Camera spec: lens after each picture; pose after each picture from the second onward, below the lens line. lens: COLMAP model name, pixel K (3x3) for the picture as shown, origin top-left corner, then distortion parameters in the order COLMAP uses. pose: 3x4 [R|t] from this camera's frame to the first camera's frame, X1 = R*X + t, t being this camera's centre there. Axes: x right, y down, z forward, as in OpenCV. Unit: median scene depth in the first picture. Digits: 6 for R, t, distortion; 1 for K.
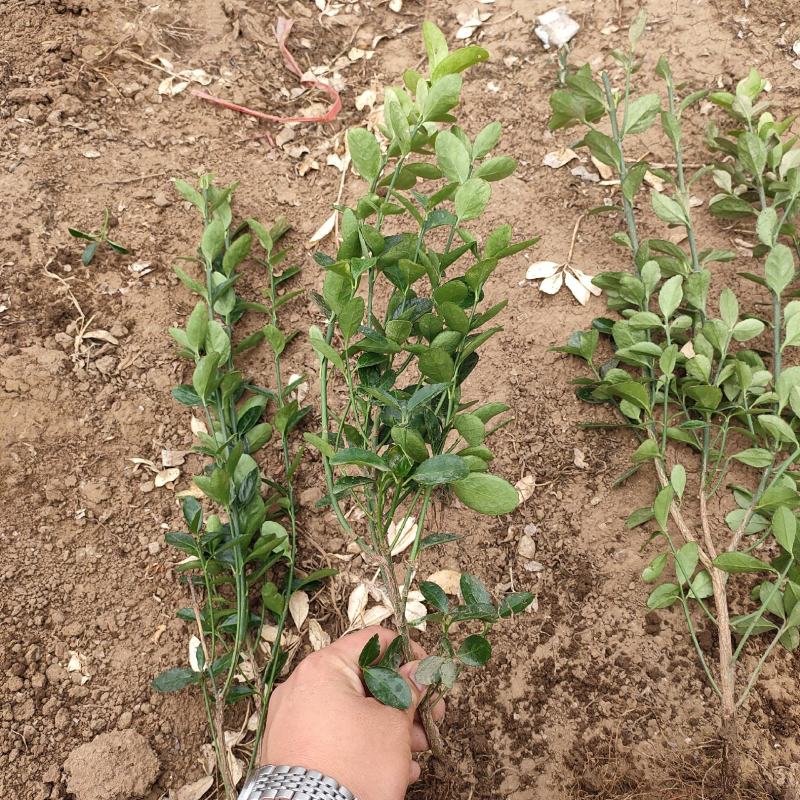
lens RADIAL K [[799.6, 0, 401.2], [0, 799.6, 402.0], [0, 0, 1]] dist [0.021157, 0.000000]
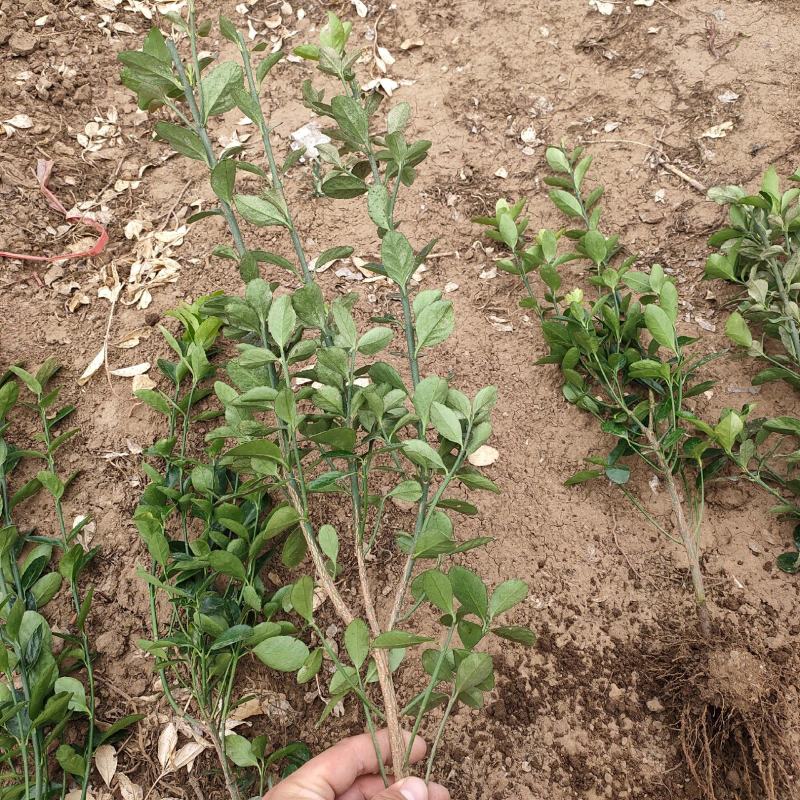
lens RADIAL K [[799.6, 0, 400.4], [0, 799.6, 401.2], [0, 0, 1]] dist [0.021157, 0.000000]
pose [[0.975645, -0.157016, 0.153178, 0.115735], [0.171633, 0.981284, -0.087317, -0.018220], [-0.136601, 0.111480, 0.984333, -0.029895]]
